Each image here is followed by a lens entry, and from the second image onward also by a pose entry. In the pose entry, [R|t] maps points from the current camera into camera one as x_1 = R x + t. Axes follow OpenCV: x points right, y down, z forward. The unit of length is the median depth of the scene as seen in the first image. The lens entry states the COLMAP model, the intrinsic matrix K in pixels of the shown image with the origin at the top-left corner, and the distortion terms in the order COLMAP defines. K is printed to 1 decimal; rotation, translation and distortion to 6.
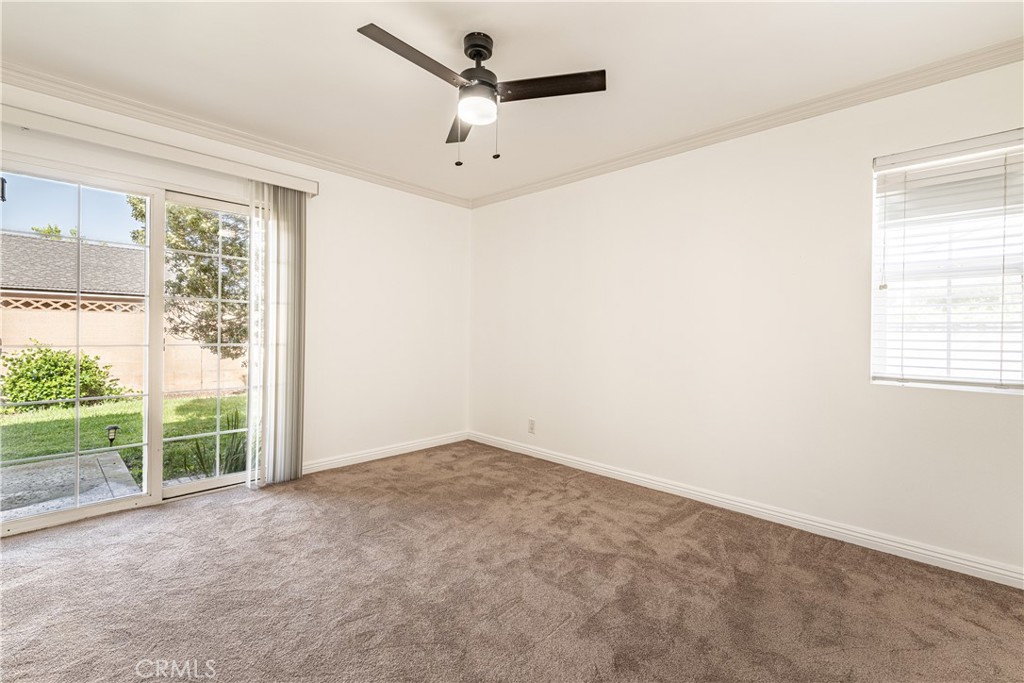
lens RADIAL K [[444.4, 0, 510.4], [0, 444.4, 336.2], [0, 0, 1]] dist [0.000002, 0.000243]
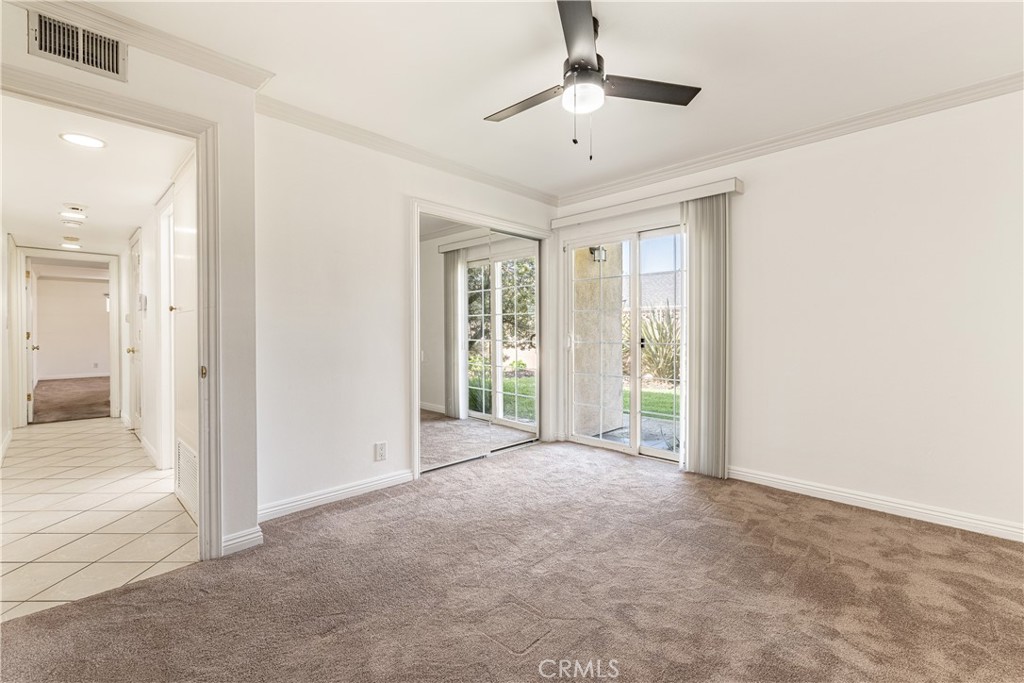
lens RADIAL K [[444.4, 0, 509.0], [0, 444.4, 338.9], [0, 0, 1]] dist [0.000002, 0.000243]
pose [[-0.009726, 0.007542, -0.999924, 0.572200], [-0.009891, 0.999922, 0.007639, 0.000102], [0.999904, 0.009964, -0.009650, 0.559126]]
